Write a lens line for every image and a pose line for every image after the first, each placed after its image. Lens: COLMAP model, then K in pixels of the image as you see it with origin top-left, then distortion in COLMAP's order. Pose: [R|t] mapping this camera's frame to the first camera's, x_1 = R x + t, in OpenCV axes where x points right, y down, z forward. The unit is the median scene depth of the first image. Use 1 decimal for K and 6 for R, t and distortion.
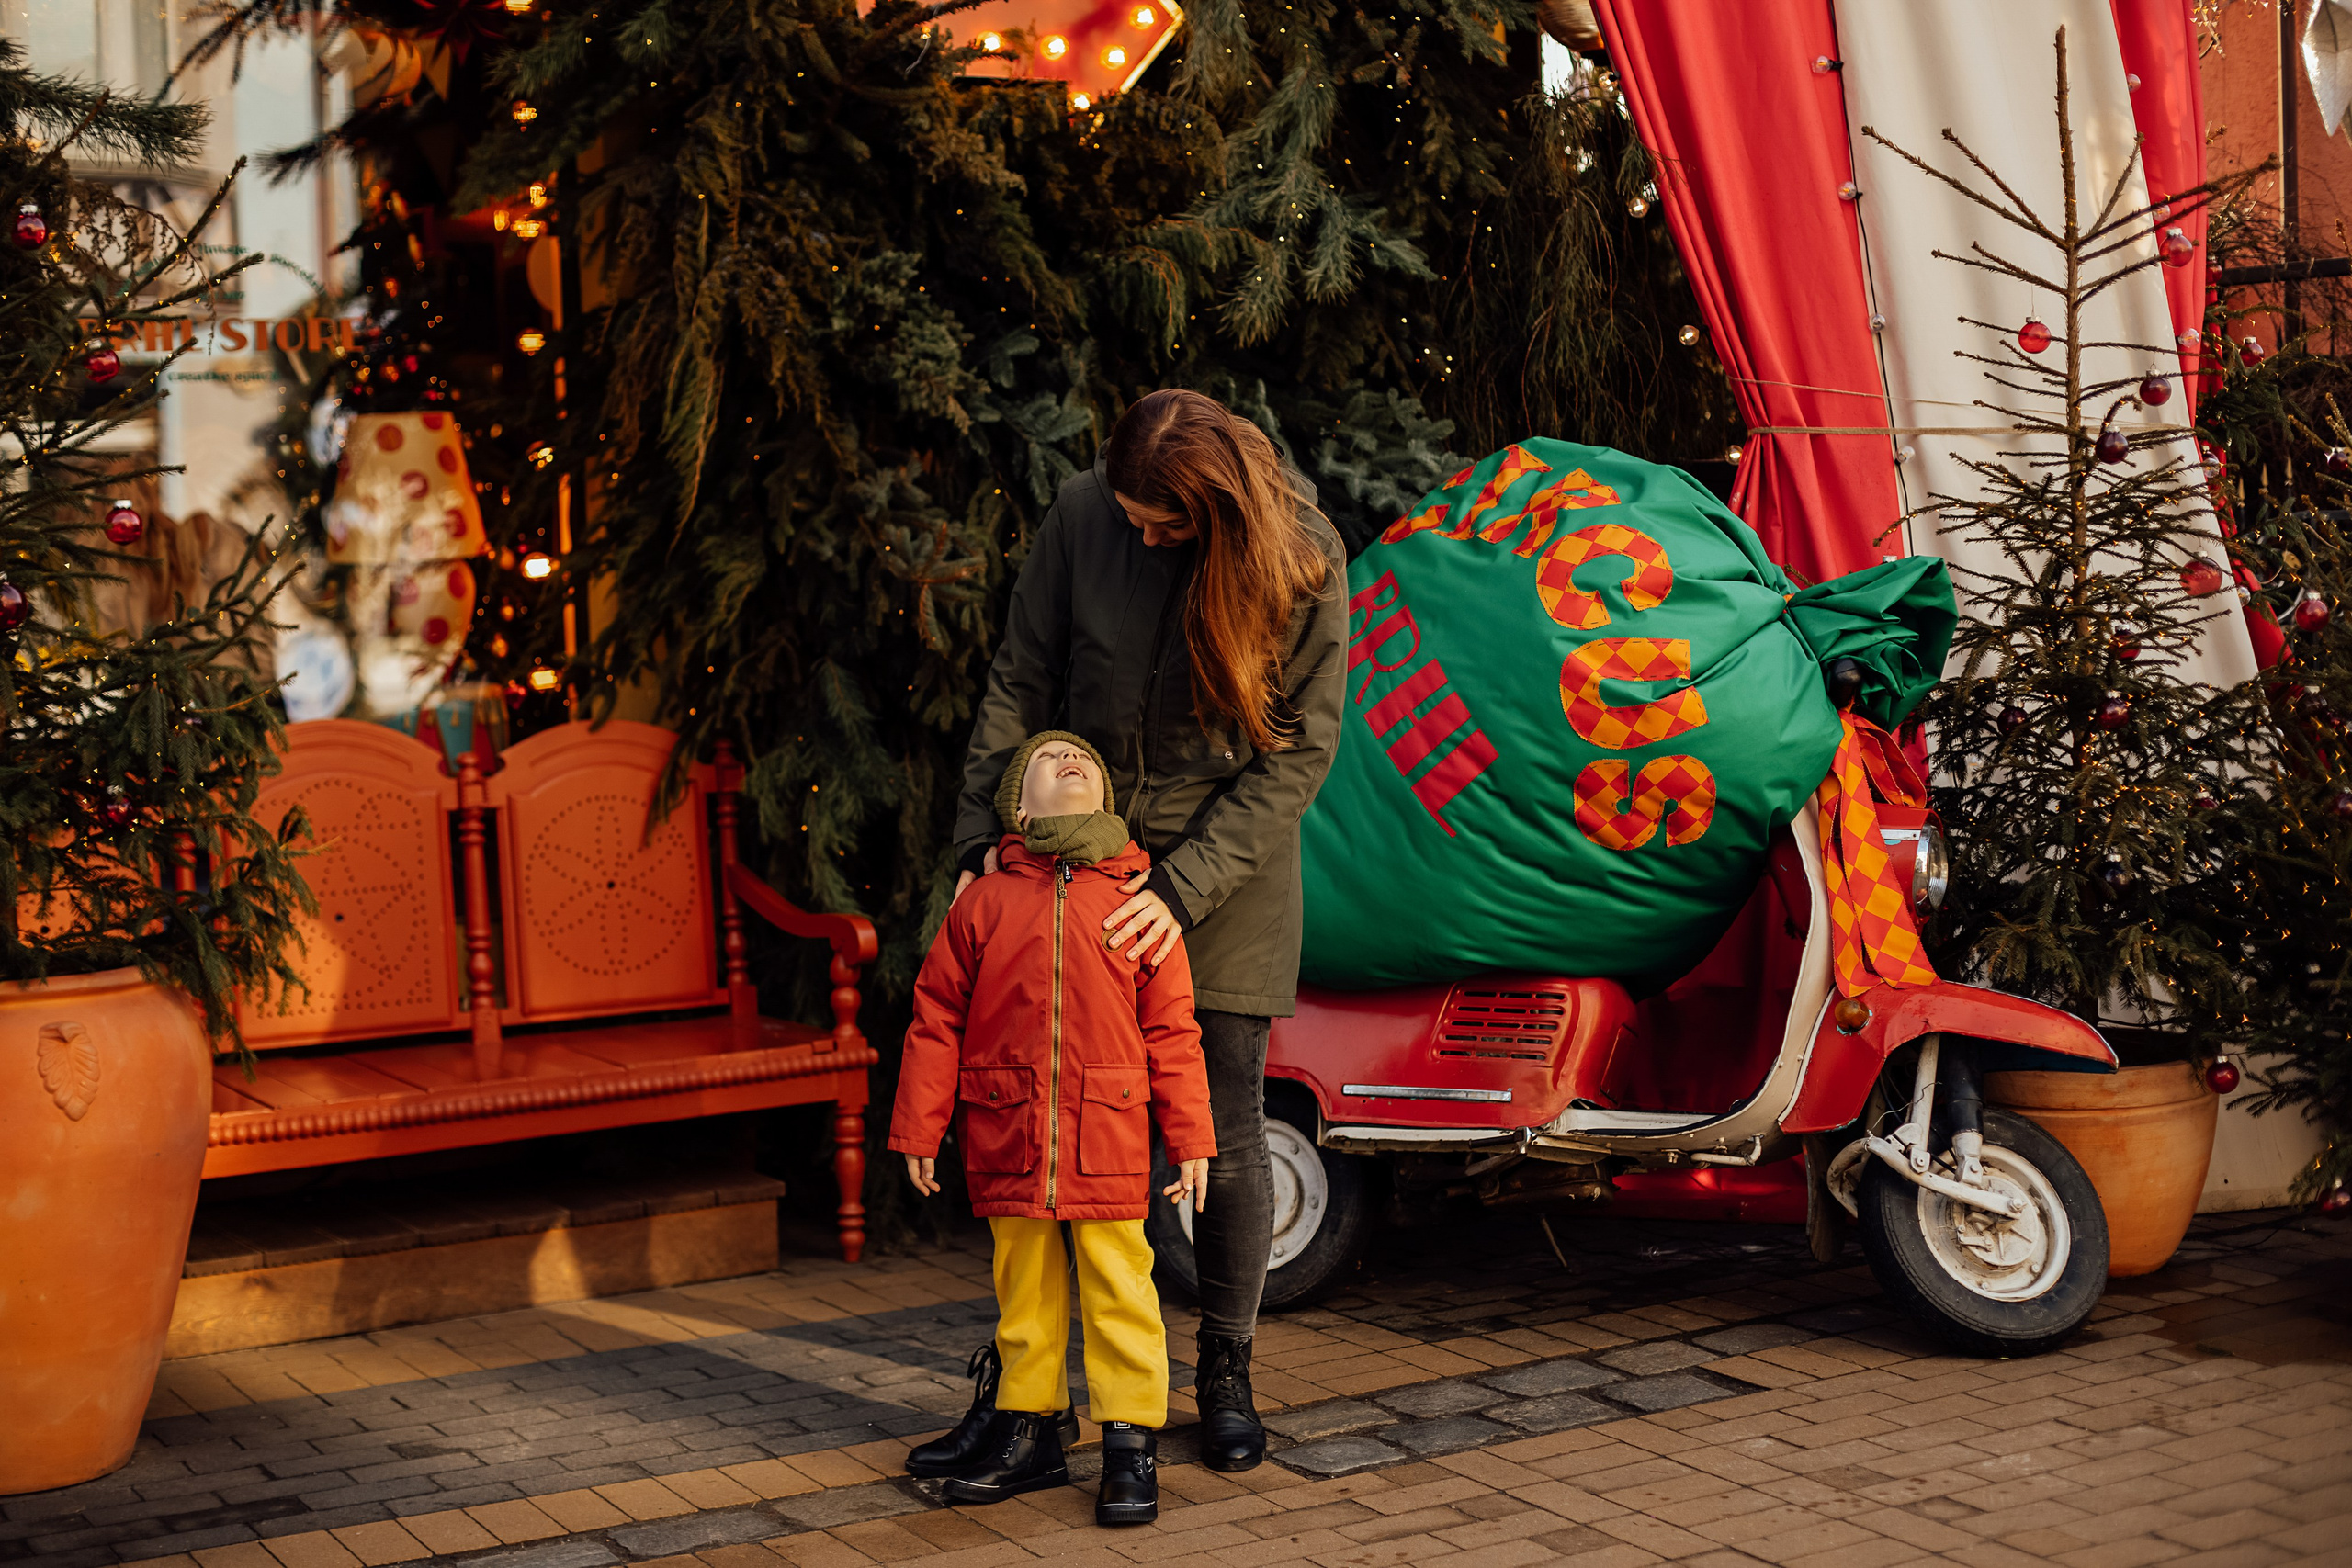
lens RADIAL K [[3359.9, 0, 1235.7], [0, 3359.9, 847.5], [0, 0, 1]] dist [-0.136215, 0.116956]
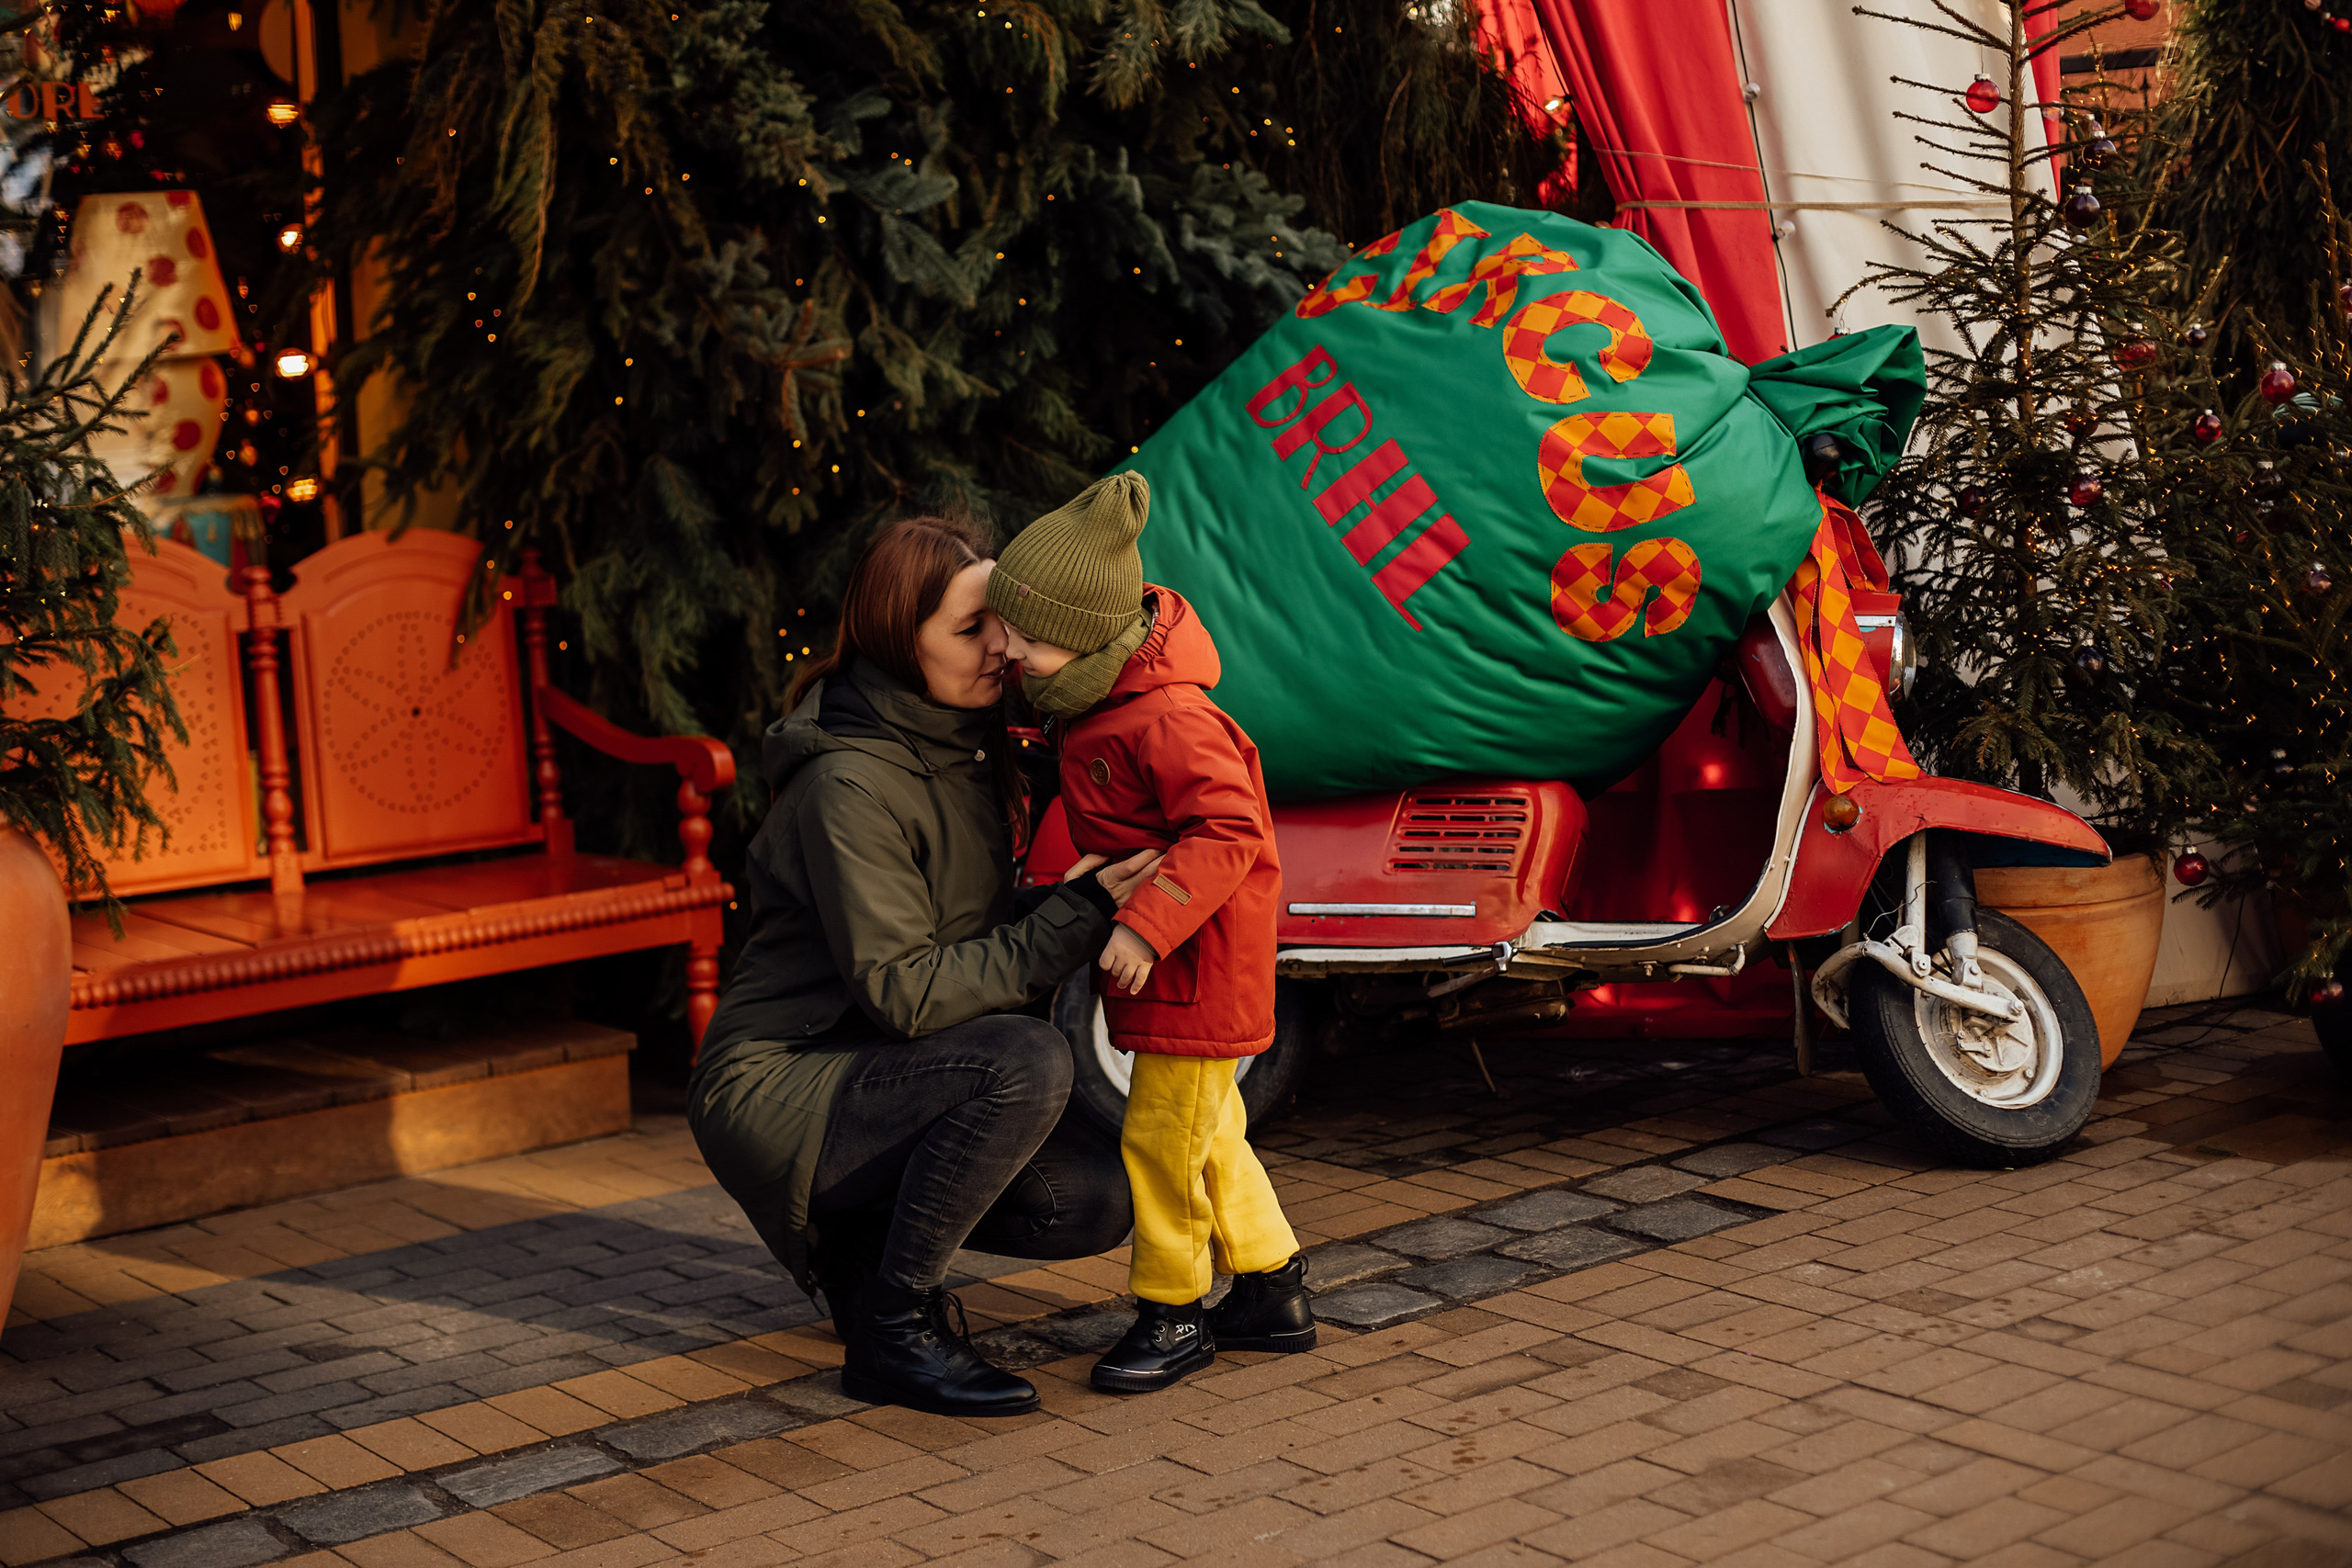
lens RADIAL K [[3365.2, 0, 1240.9], [0, 3365.2, 827.9], [0, 0, 1]] dist [-0.140425, 0.114601]
pose [[0.987900, -0.028370, 0.152479, -0.121820], [0.021937, 0.998804, 0.043707, 0.009163], [-0.153536, -0.039833, 0.987340, 0.090445]]
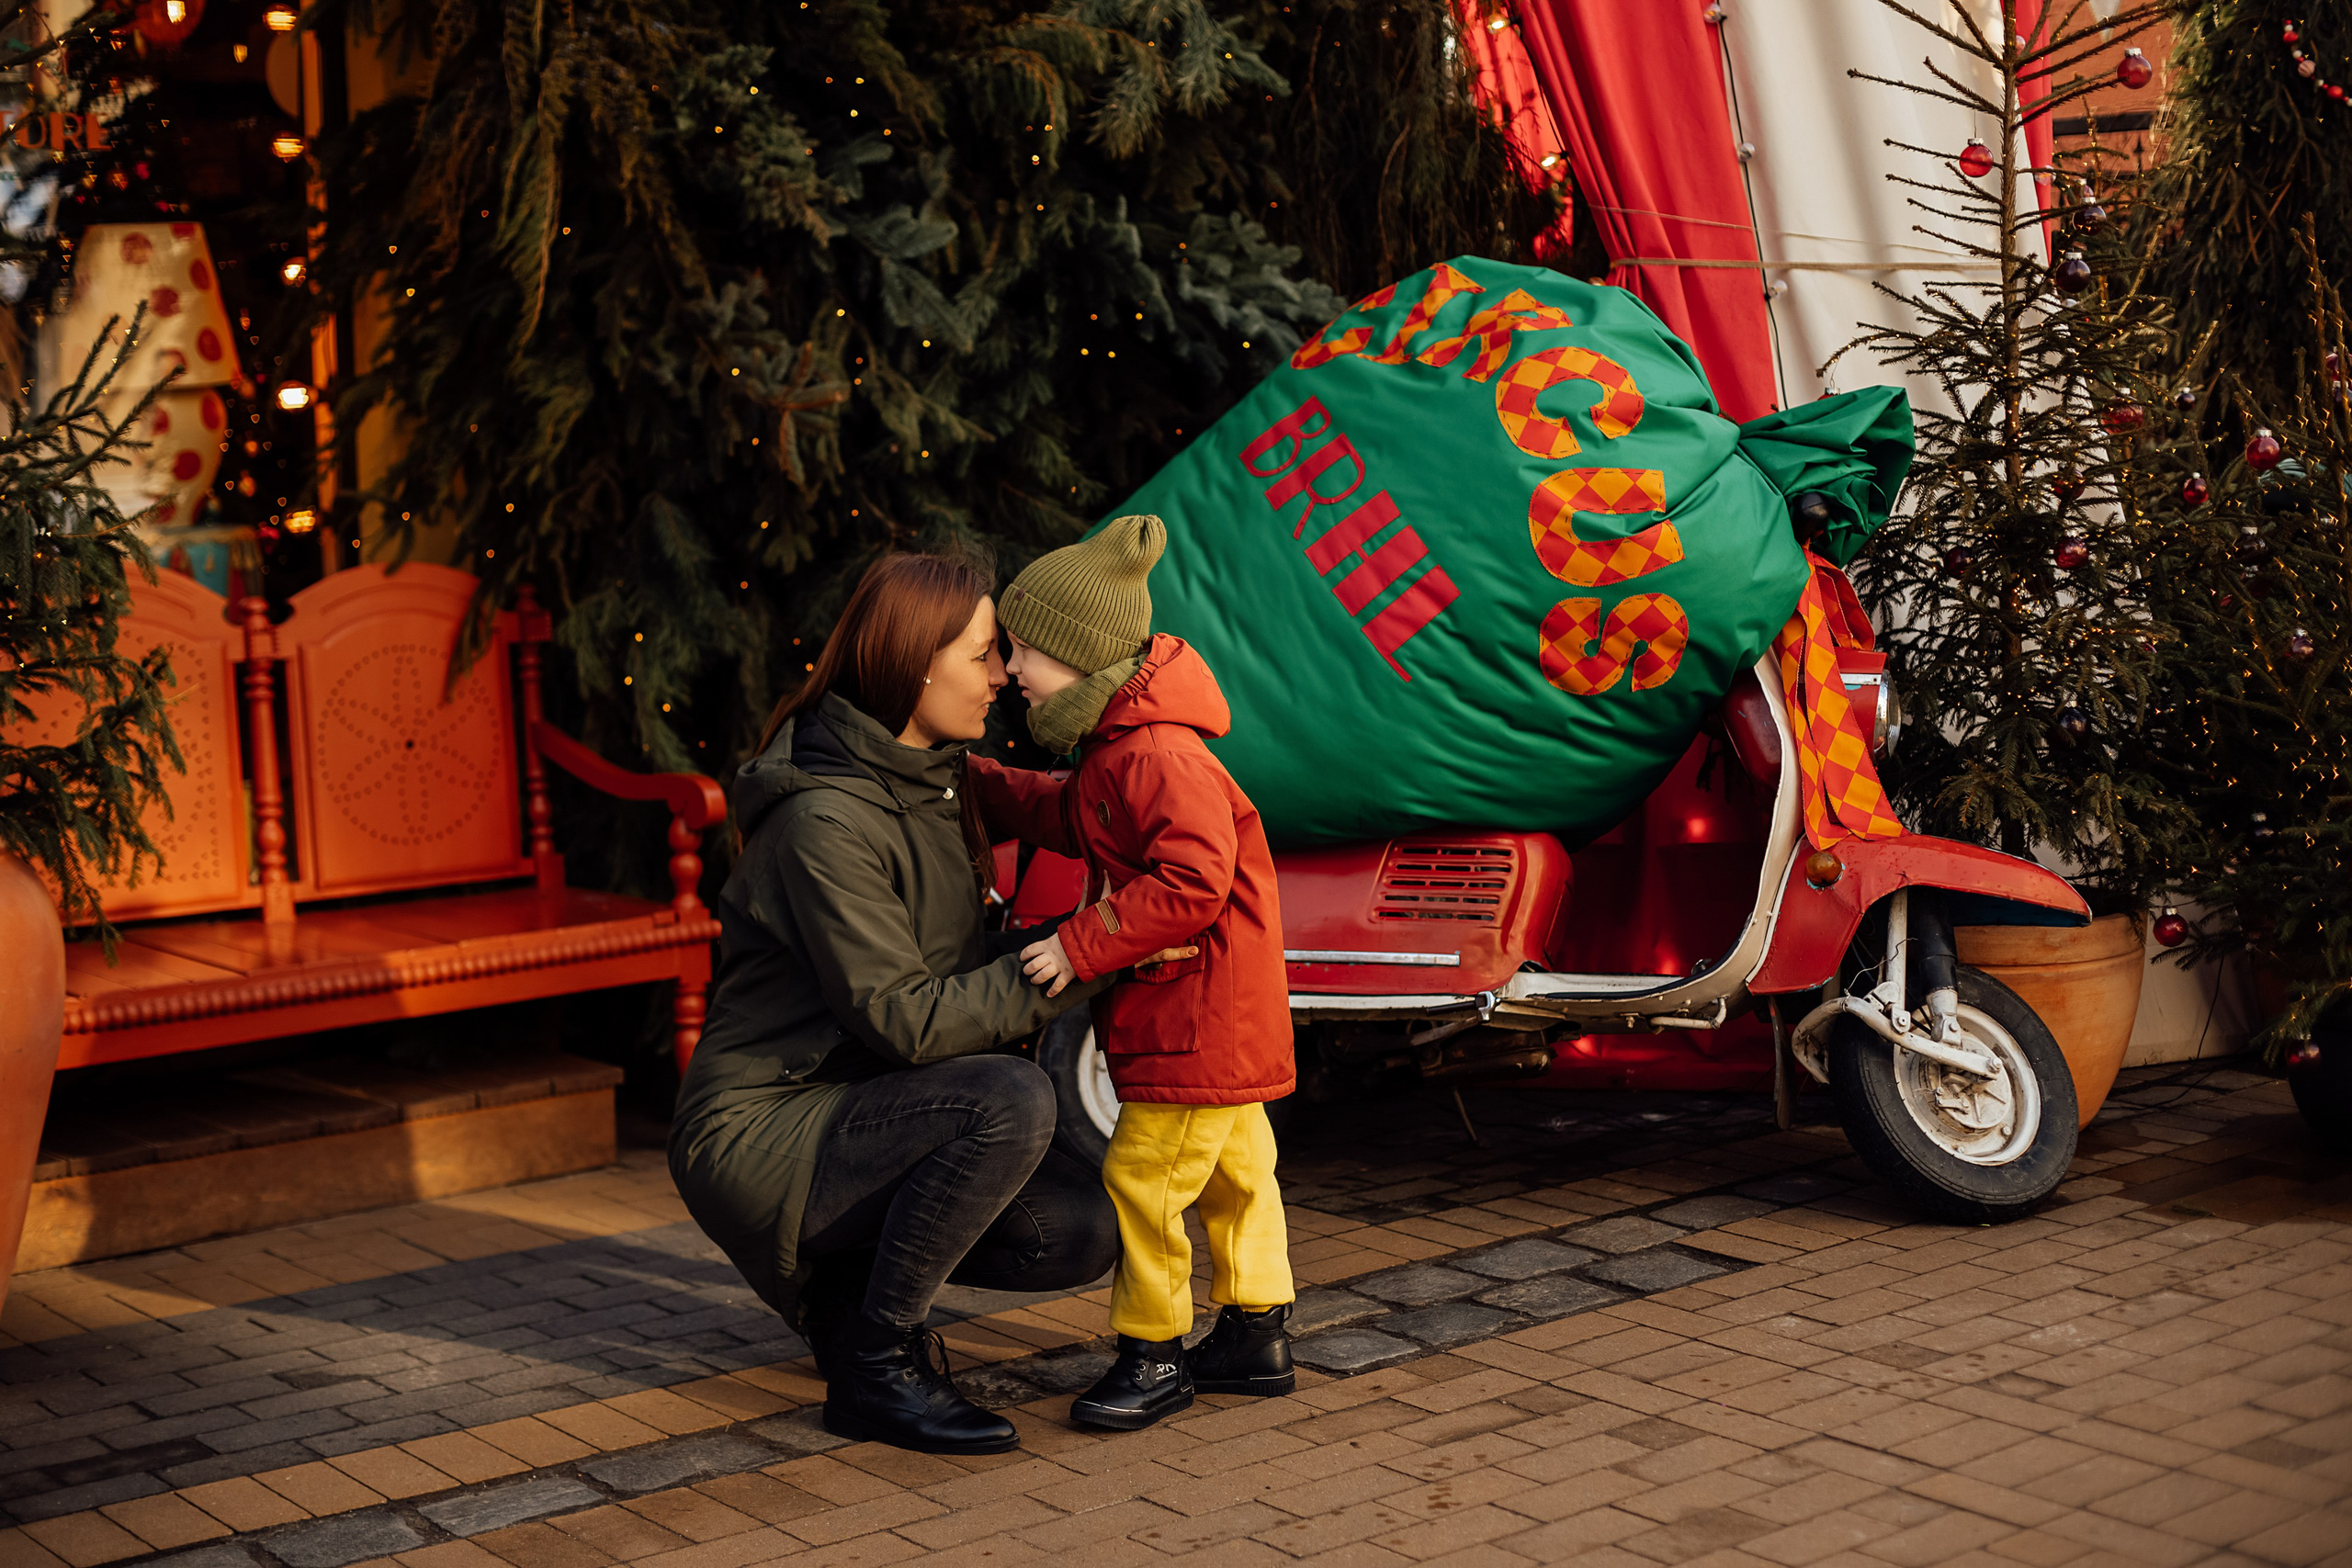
lens RADIAL K [[3365.2, 0, 1240.9], [0, 3365.2, 827.9], [0, 0, 1]] dist [-0.140425, 0.114601]
pose [[0.987576, -0.009796, 0.156839, -0.123192], [0.005056, 0.999519, 0.030595, 0.008345], [-0.157063, -0.029422, 0.987150, 0.084091]]
